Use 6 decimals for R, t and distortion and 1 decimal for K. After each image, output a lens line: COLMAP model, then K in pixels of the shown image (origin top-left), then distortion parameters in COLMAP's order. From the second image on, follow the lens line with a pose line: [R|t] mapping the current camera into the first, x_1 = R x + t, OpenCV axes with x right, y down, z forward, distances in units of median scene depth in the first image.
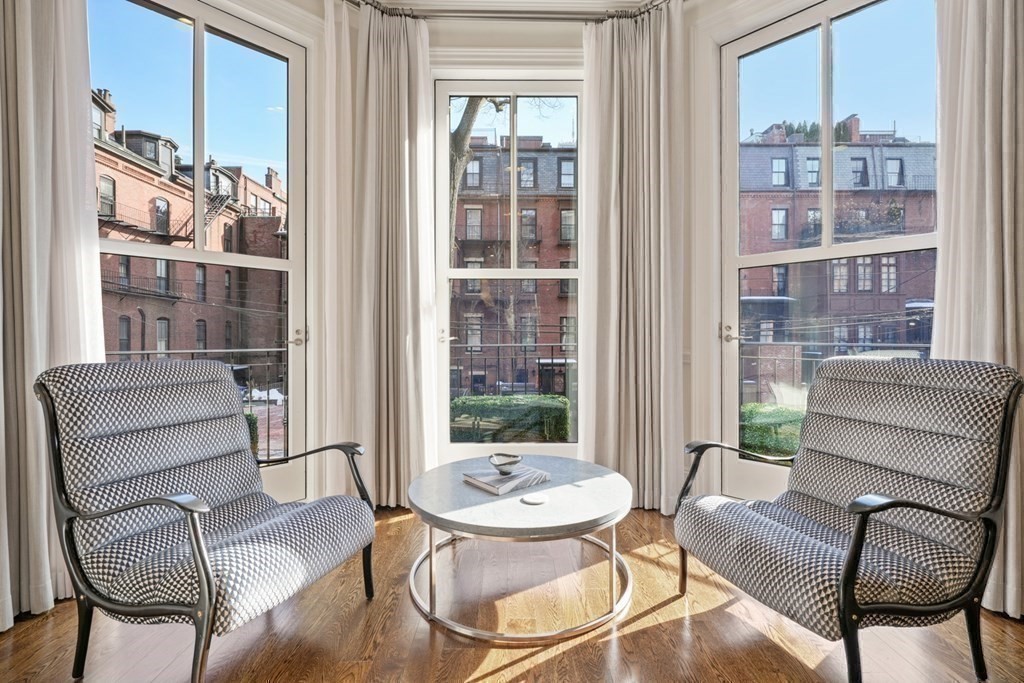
lens RADIAL K [[463.2, 0, 506.6], [0, 463.2, 334.2], [0, 0, 1]] dist [0.001416, -0.000984]
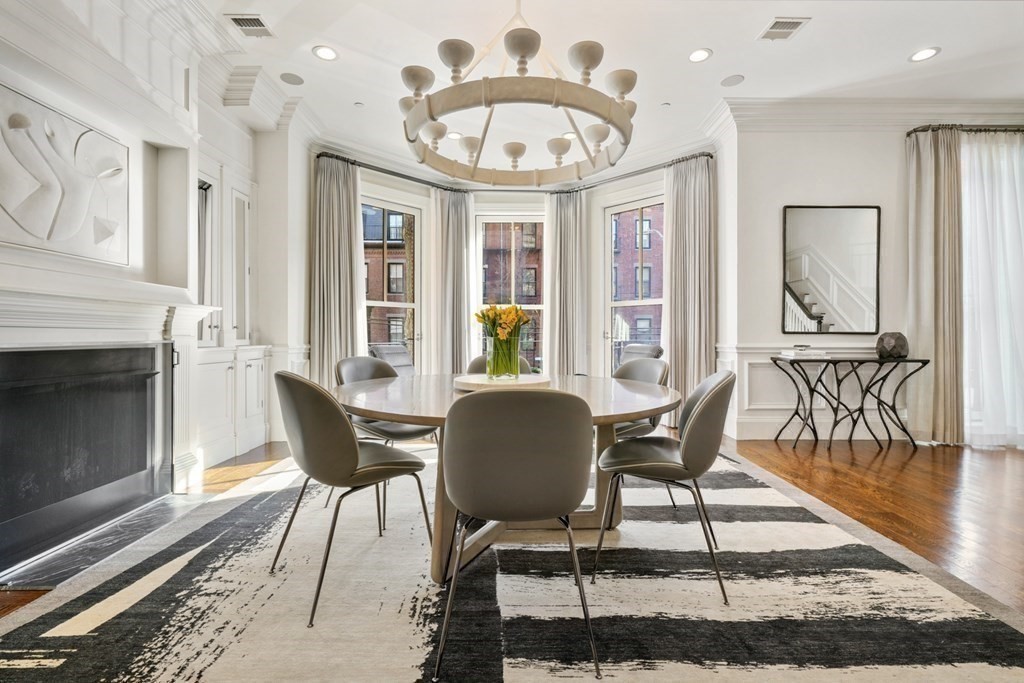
lens RADIAL K [[463.2, 0, 518.6], [0, 463.2, 338.7], [0, 0, 1]] dist [0.001416, -0.000984]
pose [[0.999764, 0.000437, 0.021711, -0.002714], [-0.000688, 0.999933, 0.011551, -0.006904], [-0.021704, -0.011563, 0.999698, -0.774850]]
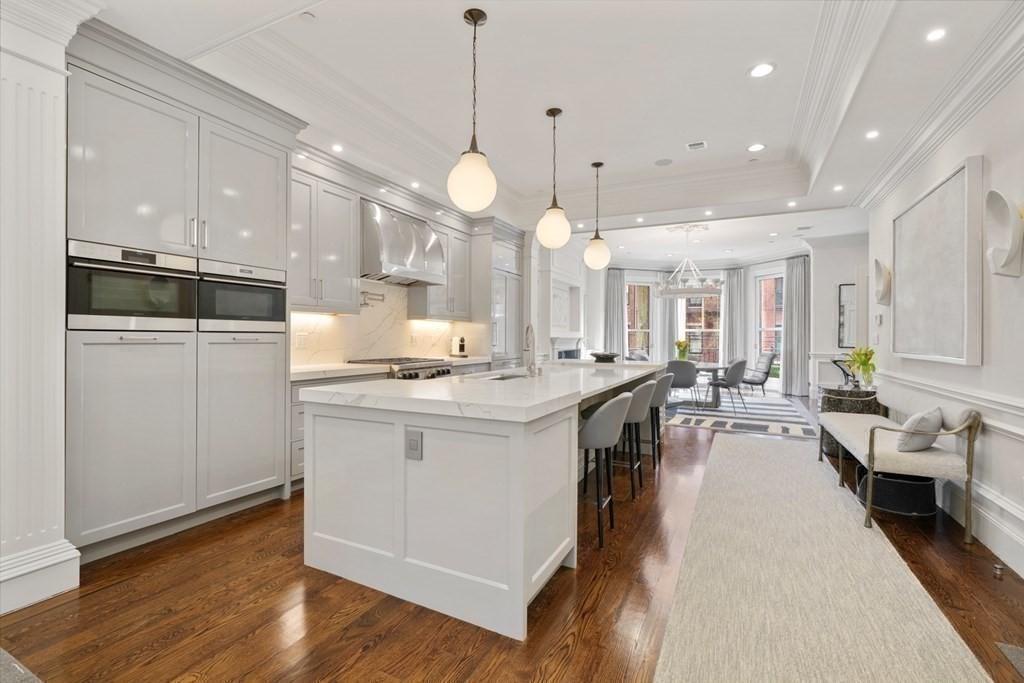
lens RADIAL K [[463.2, 0, 519.1], [0, 463.2, 337.0], [0, 0, 1]] dist [0.001416, -0.000984]
pose [[0.905733, 0.002284, -0.423843, 0.182417], [-0.001627, 0.999997, 0.001913, -0.053321], [0.423846, -0.001044, 0.905734, -2.193244]]
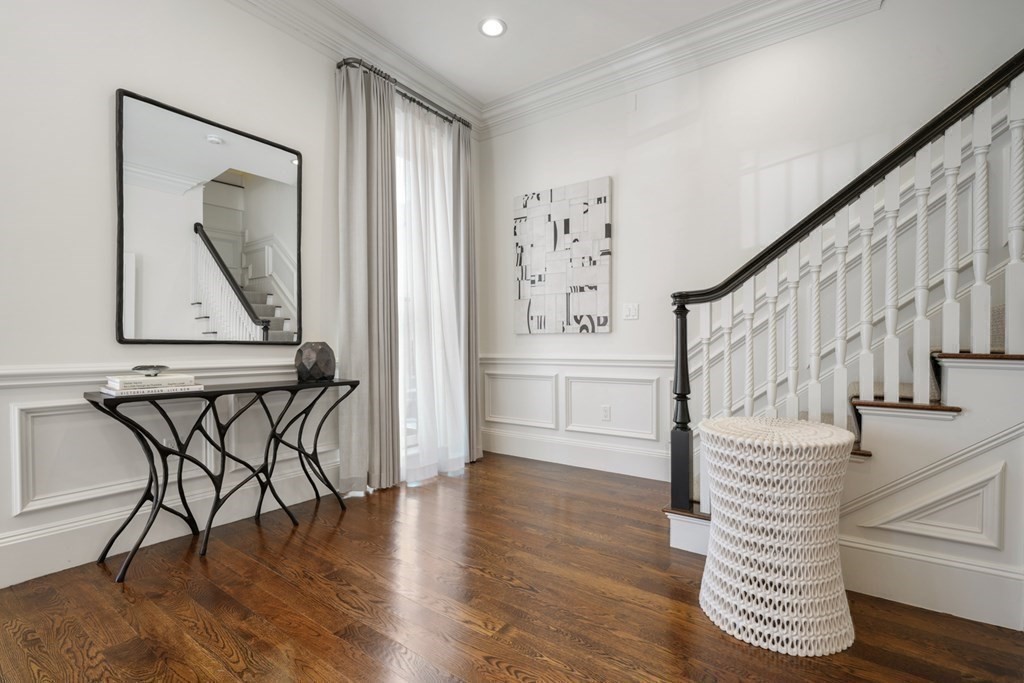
lens RADIAL K [[463.2, 0, 518.6], [0, 463.2, 347.3], [0, 0, 1]] dist [0.001416, -0.000984]
pose [[0.561771, -0.001159, 0.827292, 0.413517], [-0.003688, 0.999986, 0.003905, -0.005882], [-0.827285, -0.005245, 0.561758, -0.431402]]
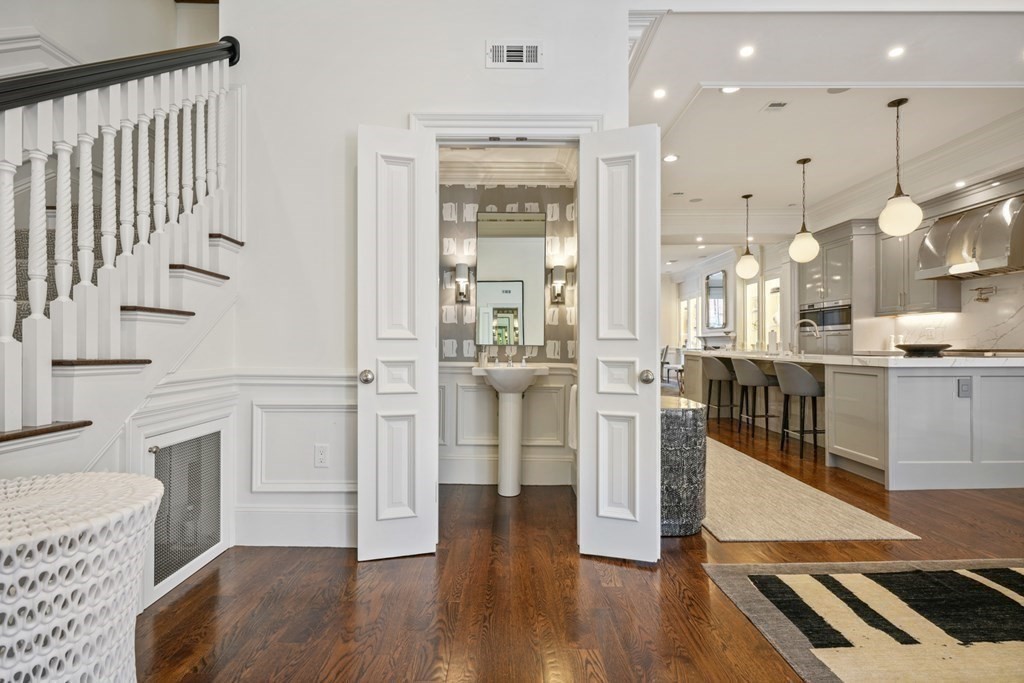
lens RADIAL K [[463.2, 0, 519.7], [0, 463.2, 343.2], [0, 0, 1]] dist [0.001416, -0.000984]
pose [[-0.999643, -0.000364, -0.026701, 0.631572], [-0.000233, 0.999988, -0.004933, -0.006988], [0.026702, -0.004925, -0.999631, -0.170216]]
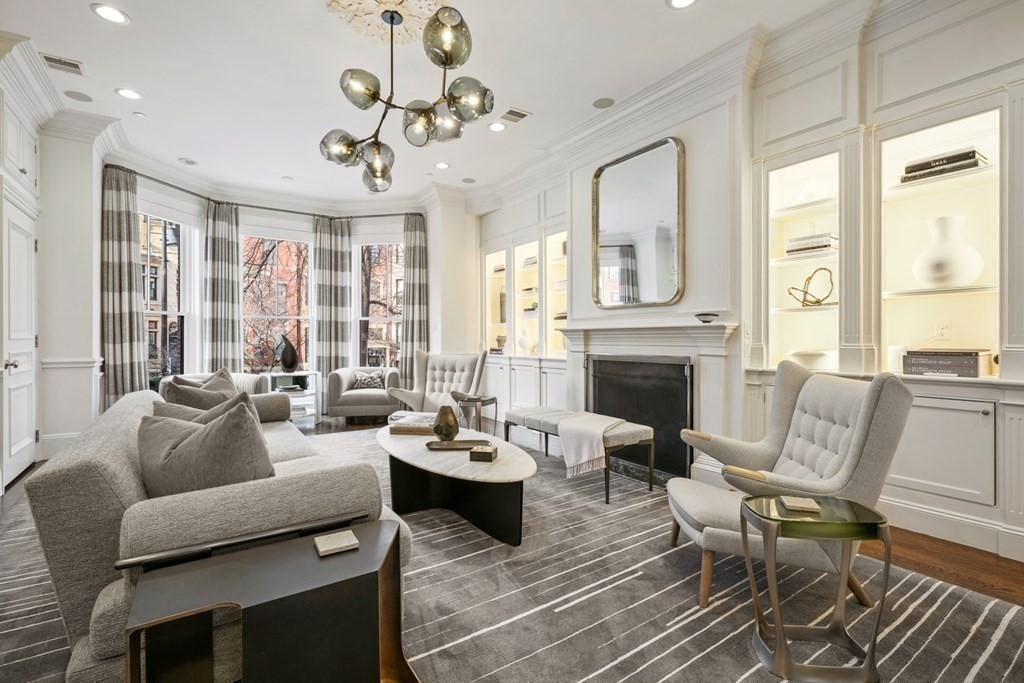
lens RADIAL K [[479.0, 0, 510.4], [0, 479.0, 340.8], [0, 0, 1]] dist [-0.001445, -0.000422]
pose [[-0.828612, -0.002813, -0.559816, 0.224068], [-0.000793, 0.999992, -0.003852, -0.028261], [0.559822, -0.002748, -0.828608, -2.040230]]
